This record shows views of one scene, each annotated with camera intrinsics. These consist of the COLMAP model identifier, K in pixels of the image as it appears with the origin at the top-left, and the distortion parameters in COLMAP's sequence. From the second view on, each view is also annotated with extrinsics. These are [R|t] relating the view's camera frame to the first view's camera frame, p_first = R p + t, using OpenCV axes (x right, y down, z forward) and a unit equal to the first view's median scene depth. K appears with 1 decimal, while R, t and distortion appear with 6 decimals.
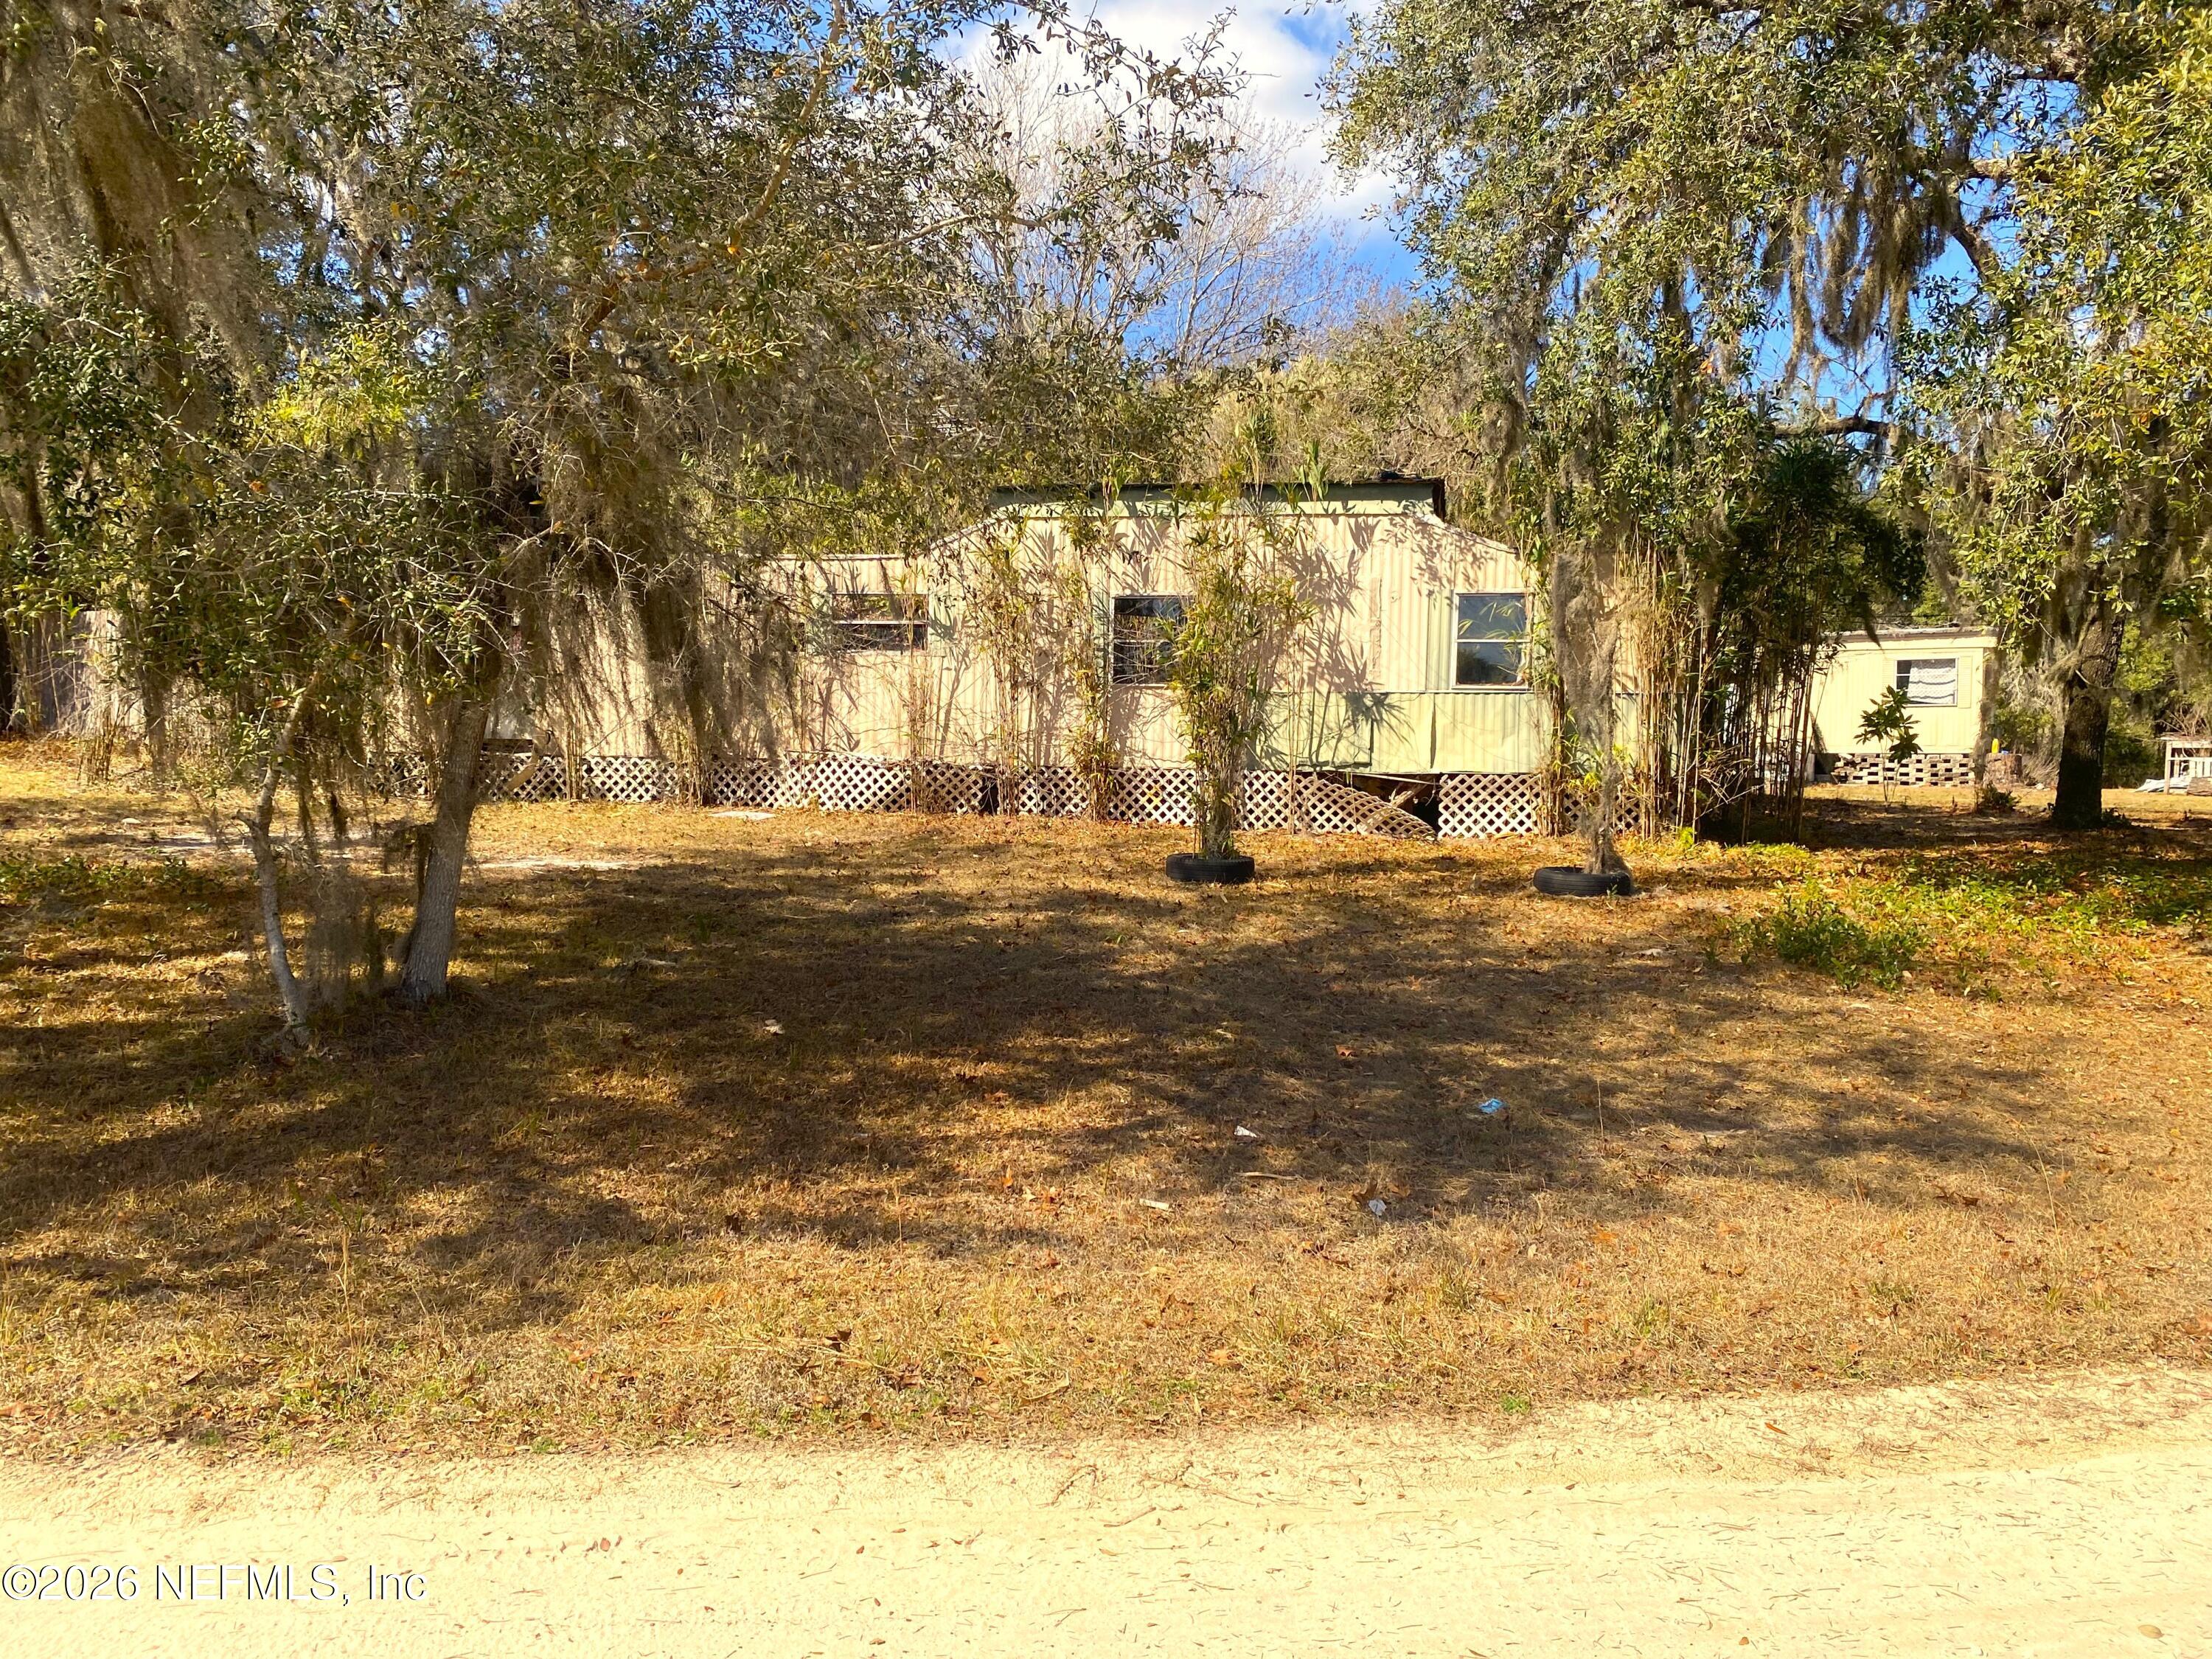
lens RADIAL K [[1728.6, 0, 1154.8], [0, 1728.6, 823.6], [0, 0, 1]] dist [0.056978, -0.080862]
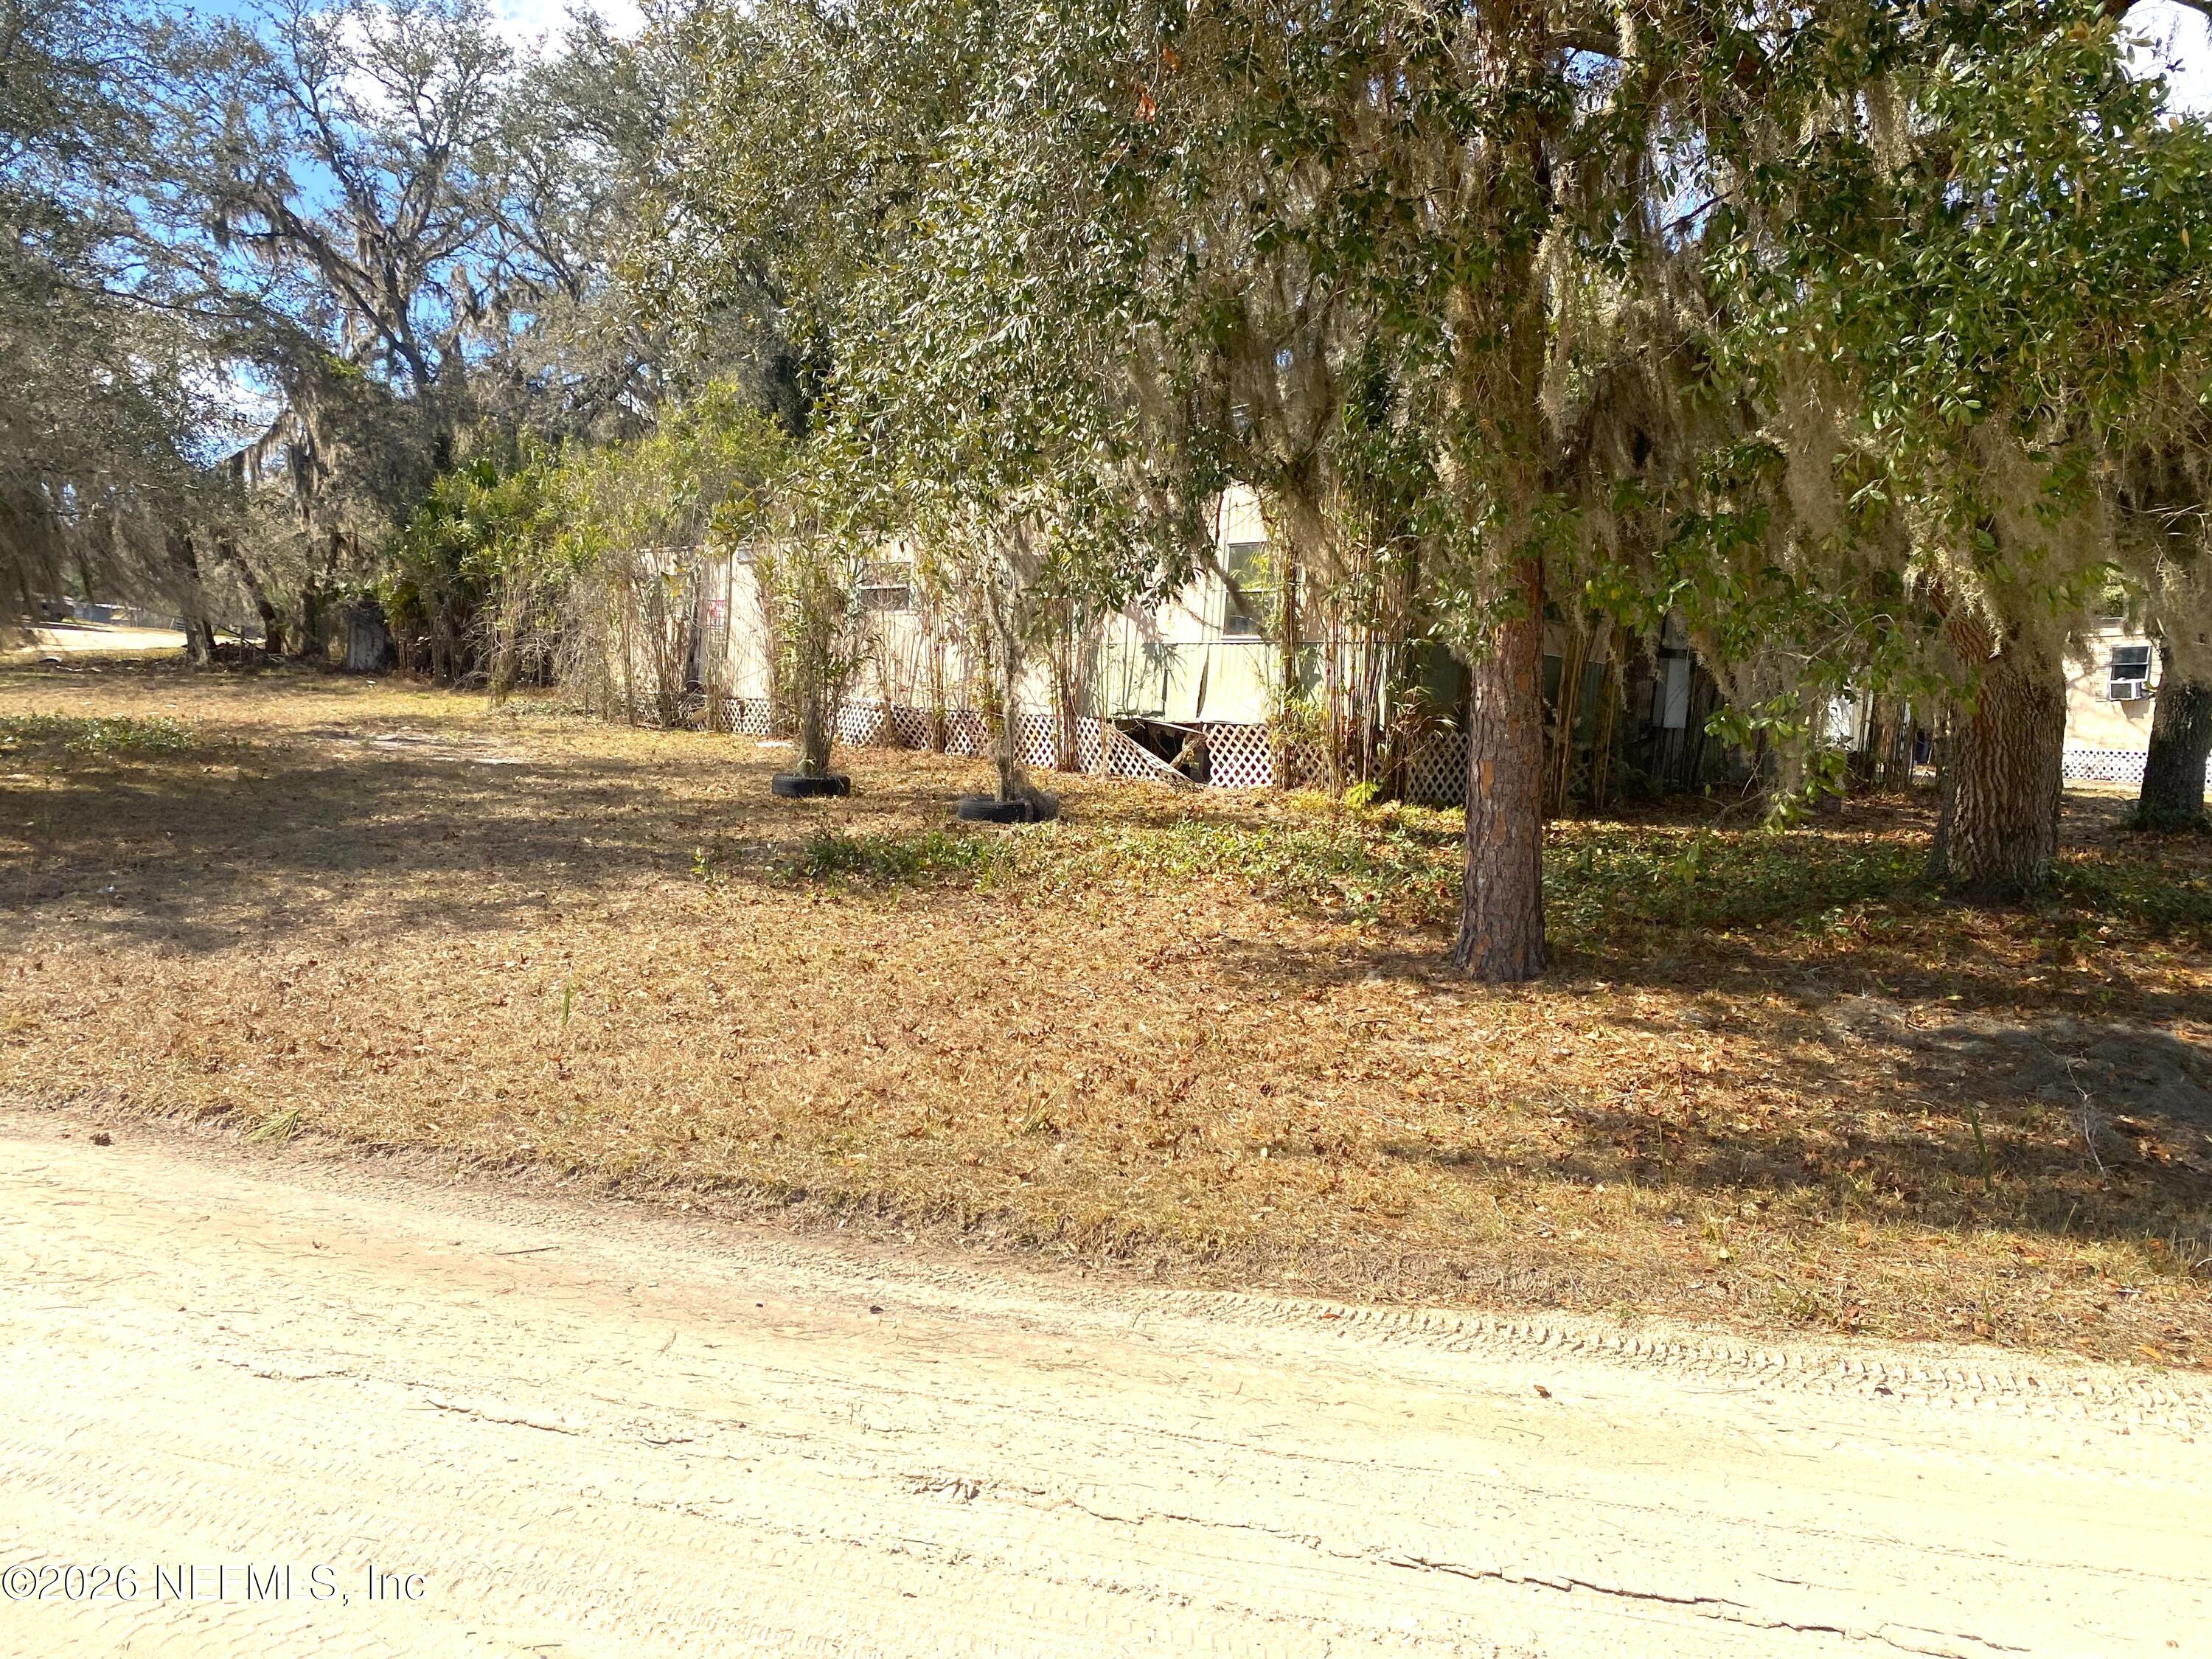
lens RADIAL K [[1728.6, 0, 1096.1], [0, 1728.6, 800.7], [0, 0, 1]] dist [0.056978, -0.080862]
pose [[0.807471, 0.053352, -0.587490, 0.700146], [-0.061611, 0.998082, 0.005958, 0.014102], [0.586681, 0.031385, 0.809210, 0.143448]]
